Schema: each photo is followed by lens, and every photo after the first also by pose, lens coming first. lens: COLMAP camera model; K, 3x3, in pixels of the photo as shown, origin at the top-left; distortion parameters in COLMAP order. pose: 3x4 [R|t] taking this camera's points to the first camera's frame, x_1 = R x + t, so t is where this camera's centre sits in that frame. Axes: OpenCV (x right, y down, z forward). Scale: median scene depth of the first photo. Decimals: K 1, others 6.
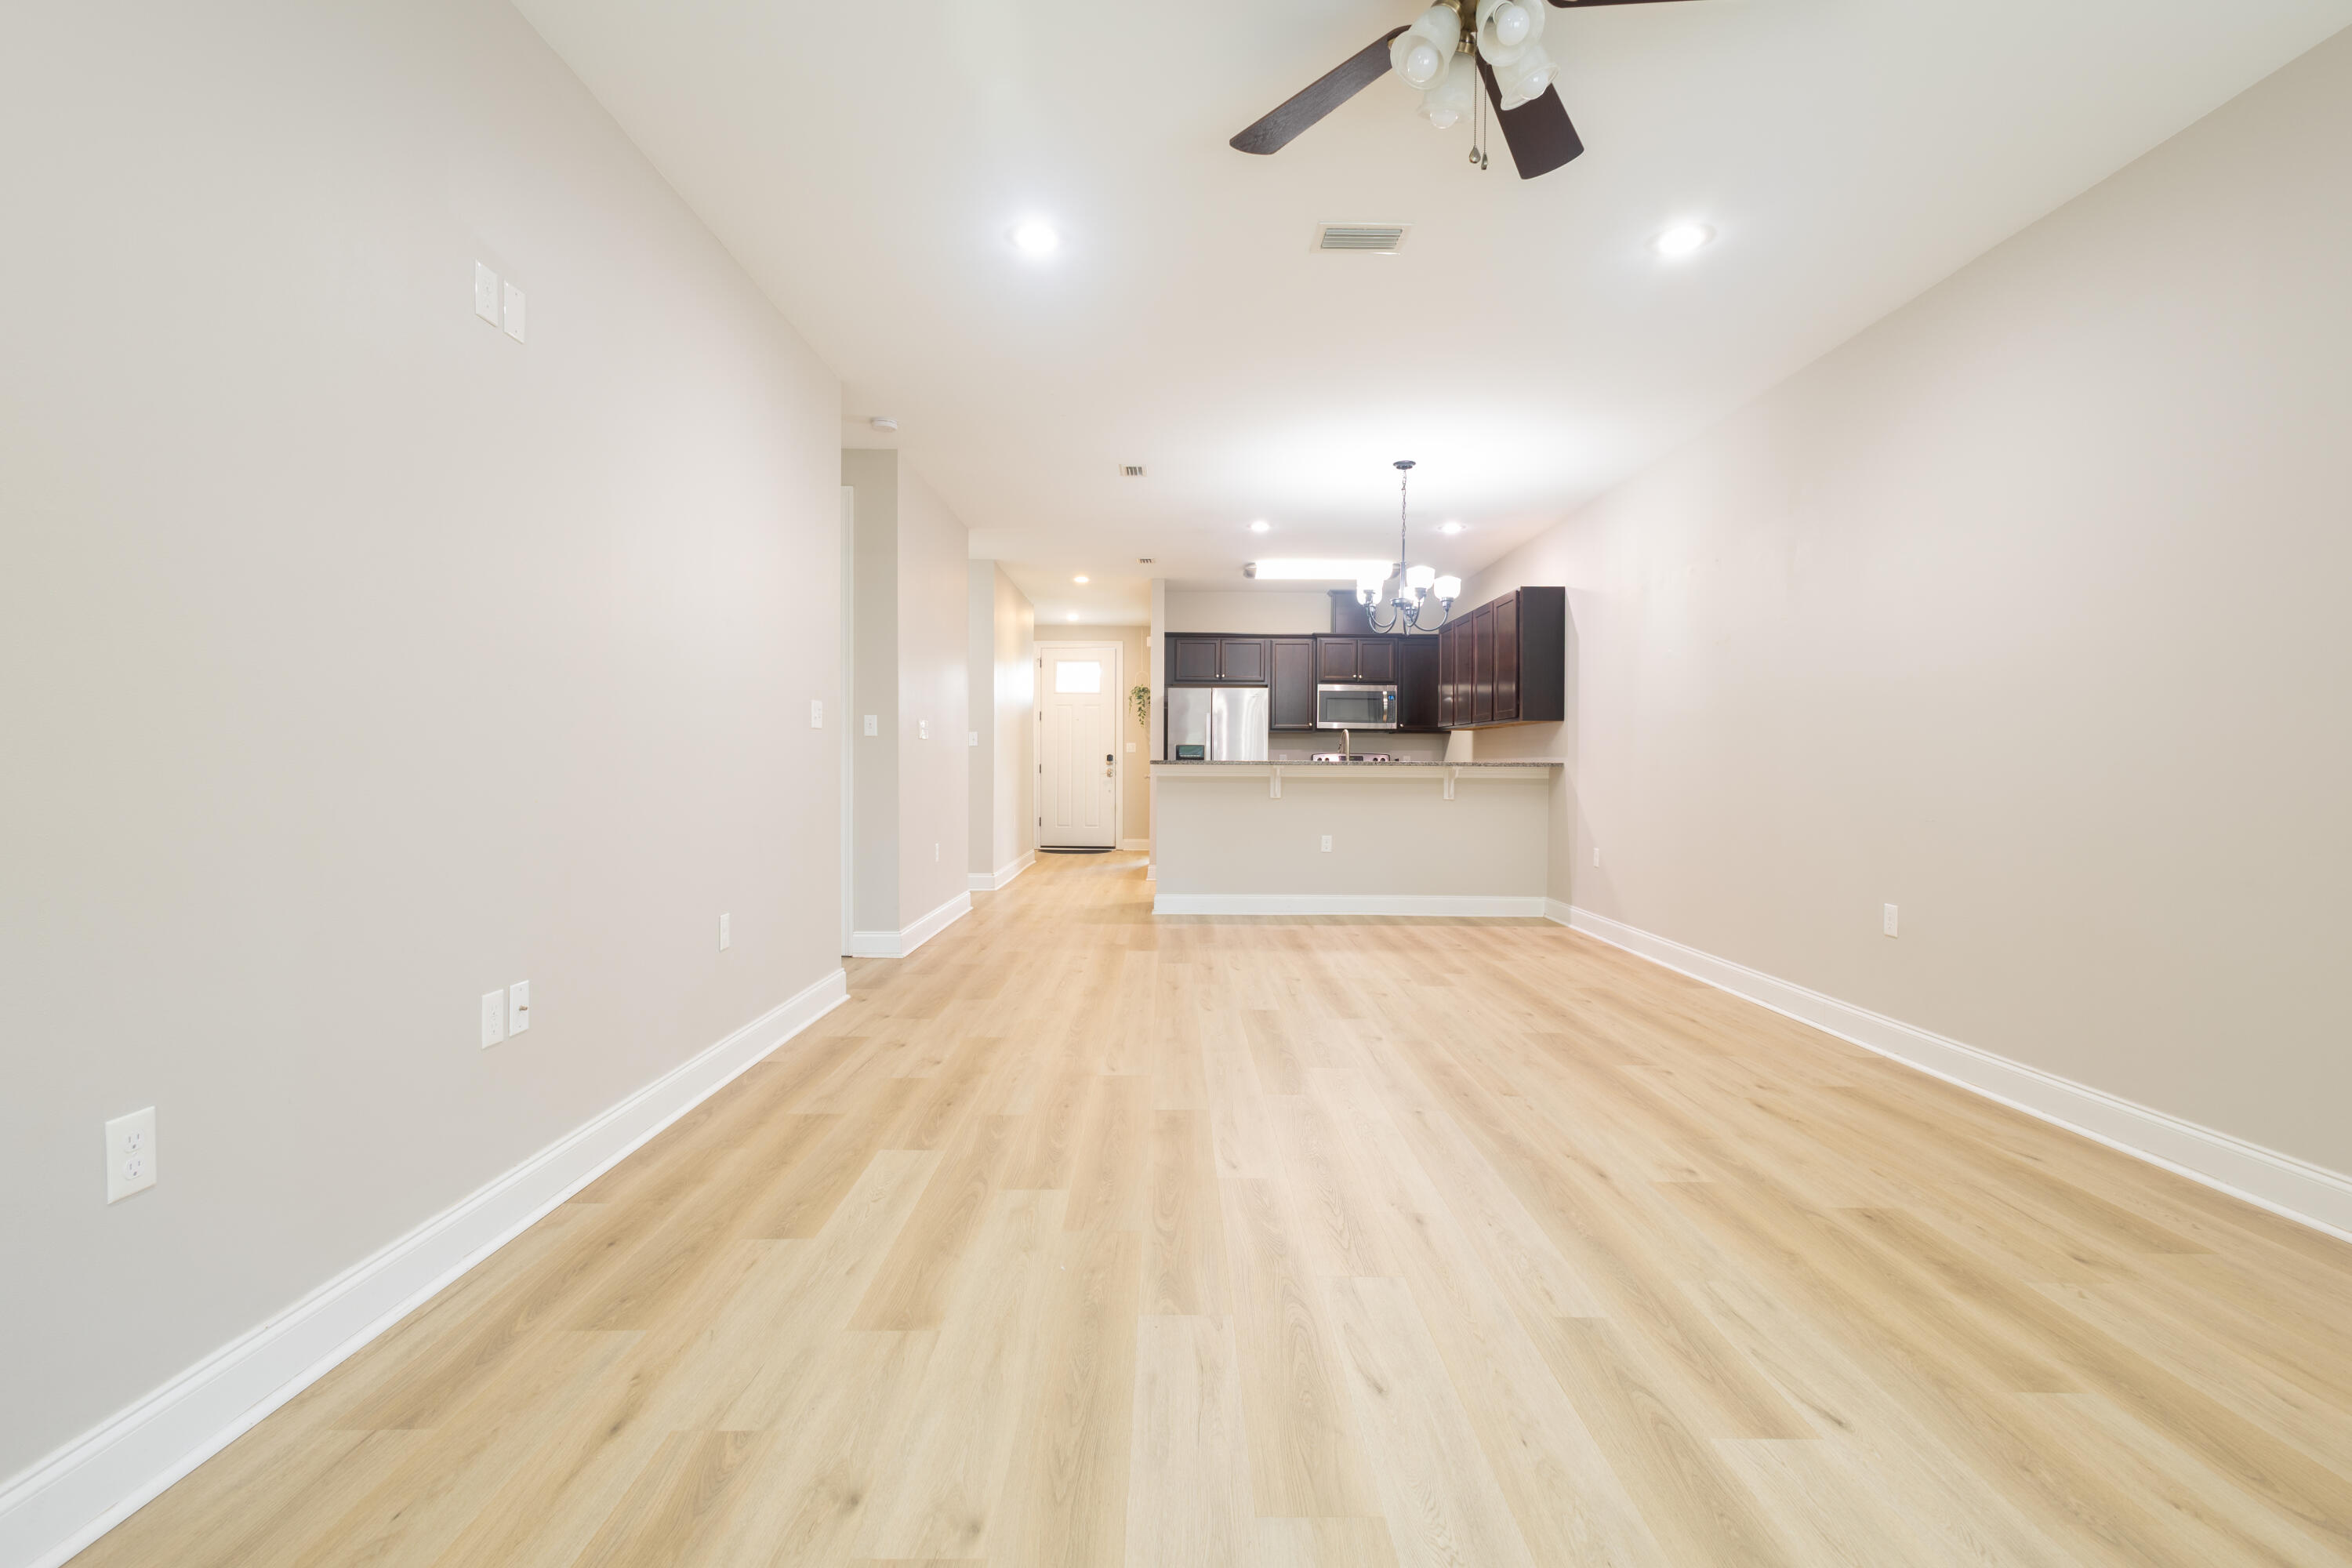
lens RADIAL K [[1082.5, 0, 1190.1], [0, 1082.5, 789.5], [0, 0, 1]] dist [0.006477, -0.000032]
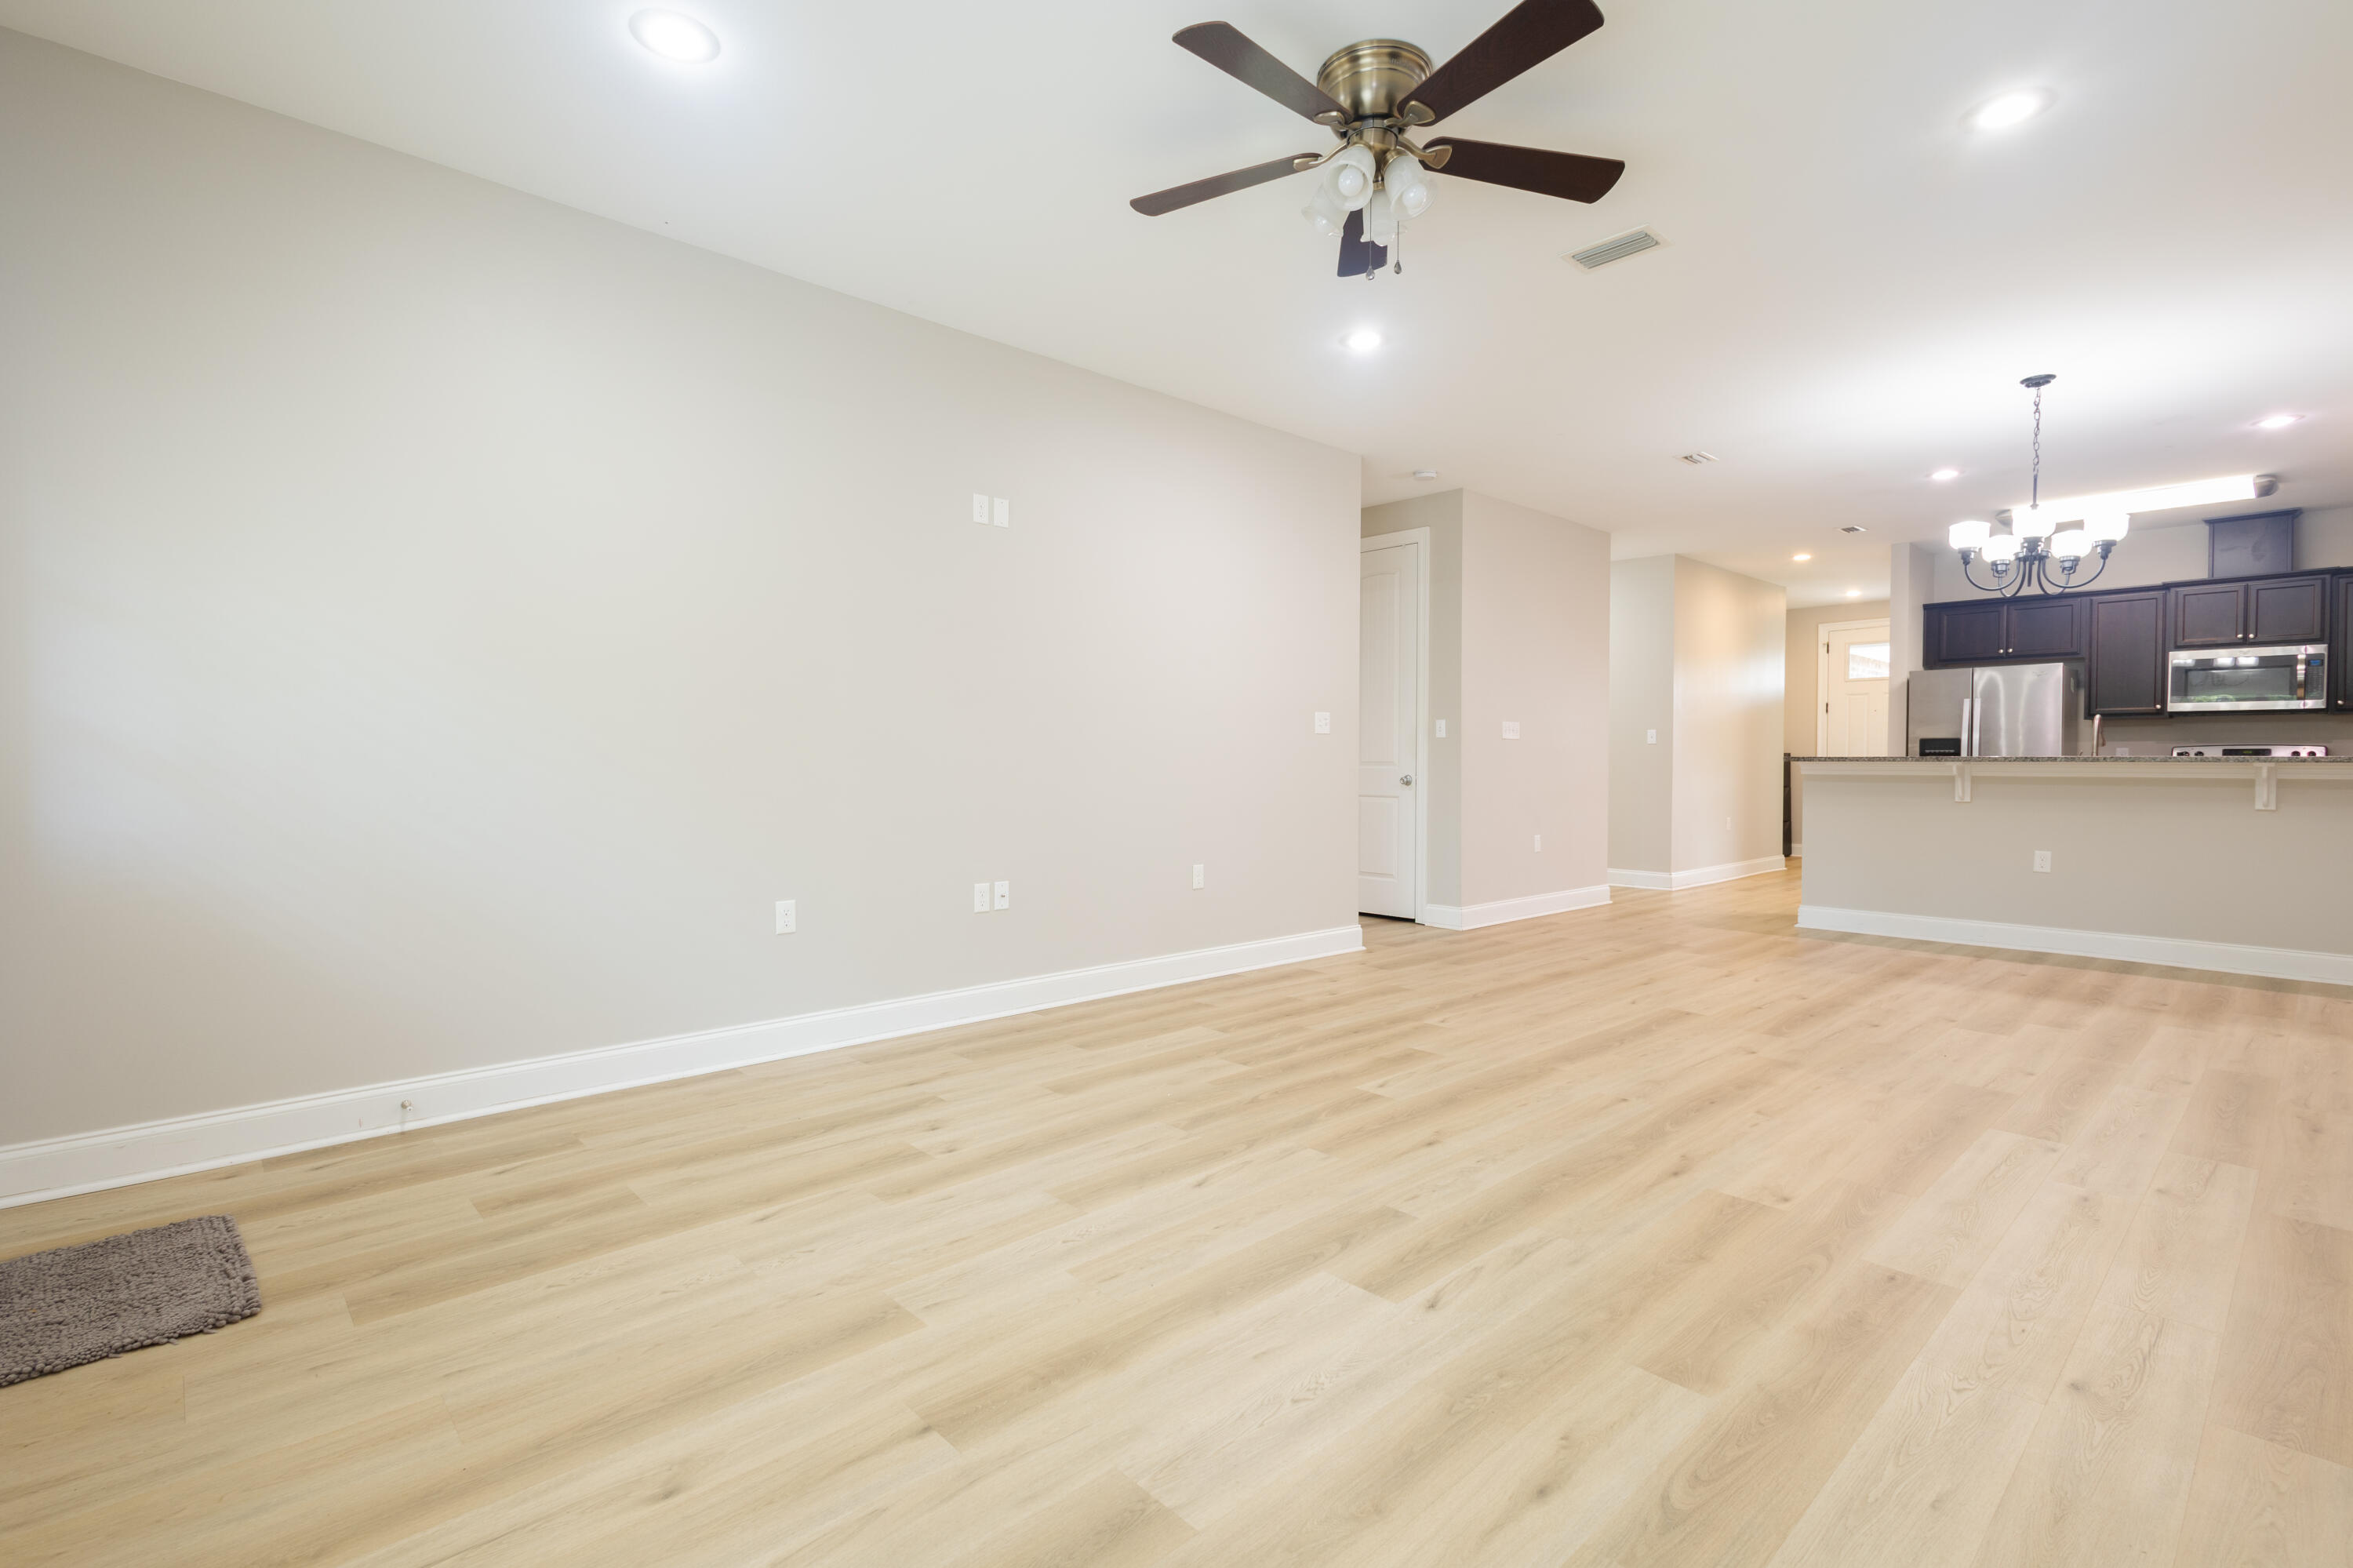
lens RADIAL K [[1096.6, 0, 1160.8], [0, 1096.6, 783.4], [0, 0, 1]] dist [0.002656, 0.000050]
pose [[0.665415, 0.011385, -0.746386, 0.662743], [-0.015502, 0.999879, 0.001431, 0.004818], [0.746312, 0.010618, 0.665511, -0.016821]]
